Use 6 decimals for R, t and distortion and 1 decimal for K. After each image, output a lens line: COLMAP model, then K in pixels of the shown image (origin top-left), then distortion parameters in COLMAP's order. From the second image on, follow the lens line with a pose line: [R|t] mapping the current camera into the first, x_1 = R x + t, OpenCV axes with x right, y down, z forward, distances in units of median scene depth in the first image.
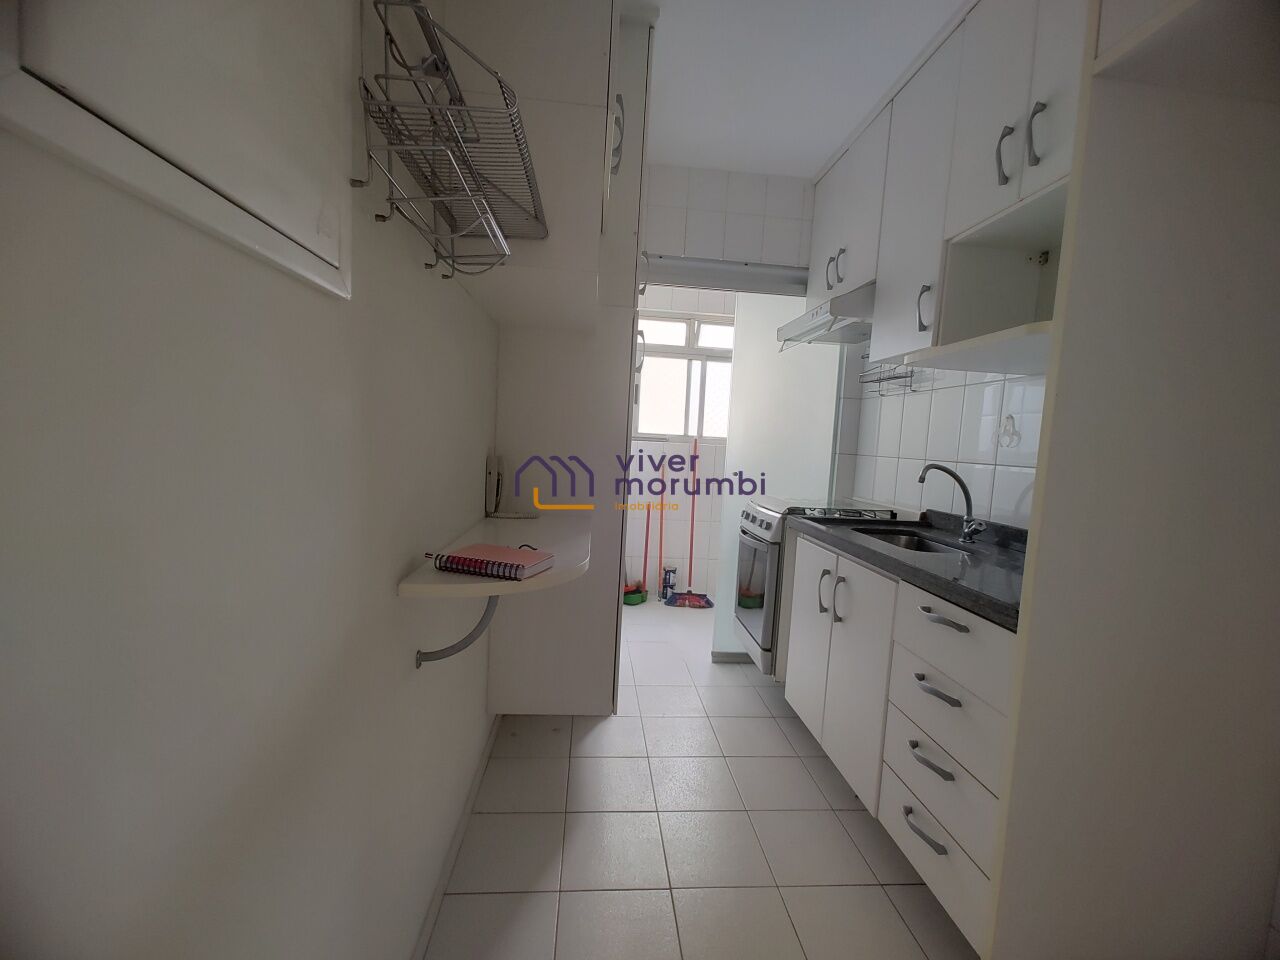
lens RADIAL K [[531.3, 0, 640.0], [0, 531.3, 480.0], [0, 0, 1]] dist [0.014415, -0.007430]
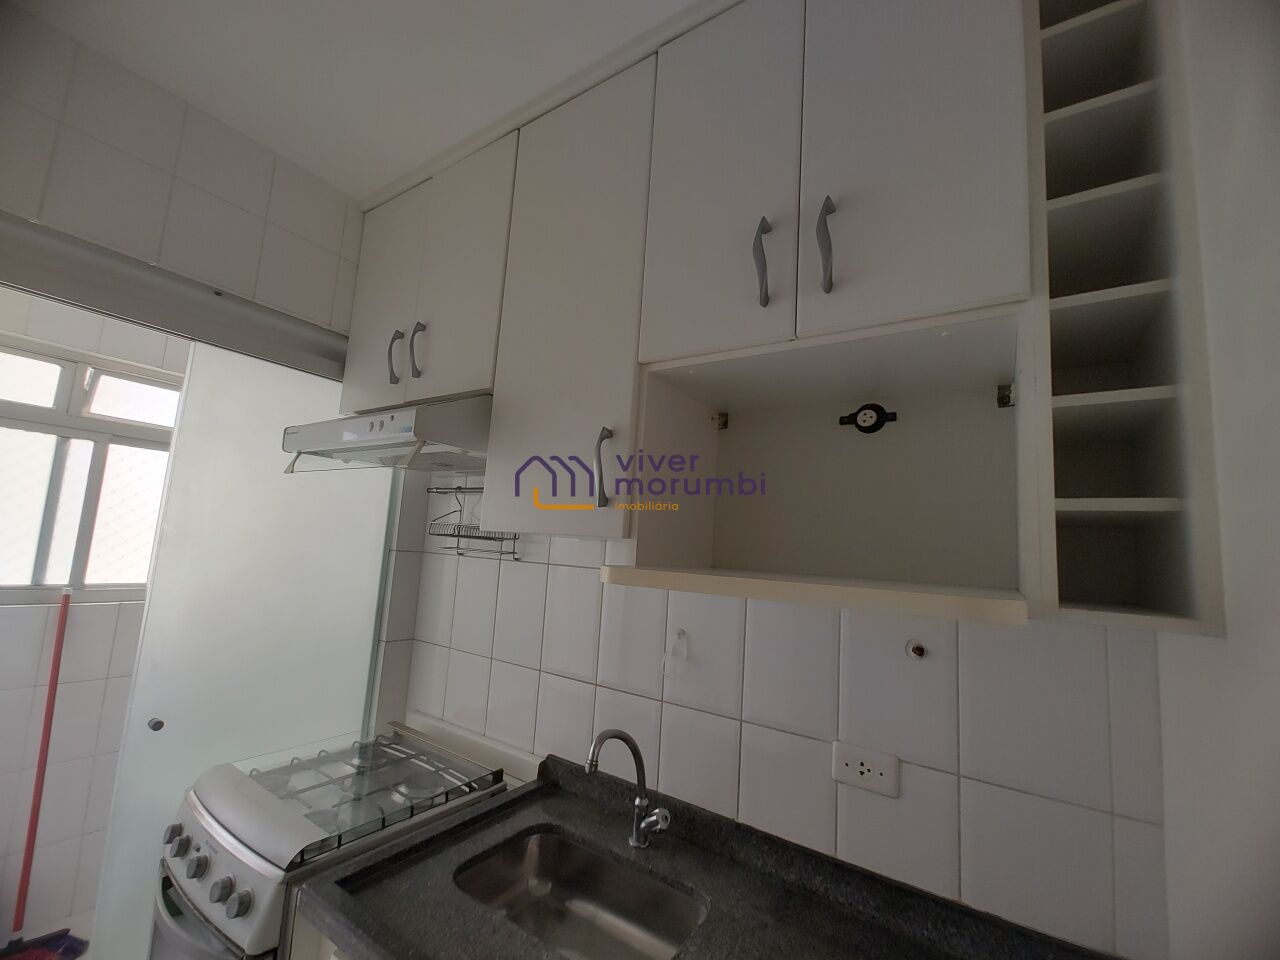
lens RADIAL K [[531.3, 0, 640.0], [0, 531.3, 480.0], [0, 0, 1]] dist [0.014415, -0.007430]
pose [[0.626978, 0.081304, 0.774783, 0.073878], [0.038990, 0.990018, -0.135443, -0.148617], [-0.778061, 0.115129, 0.617549, 0.402980]]
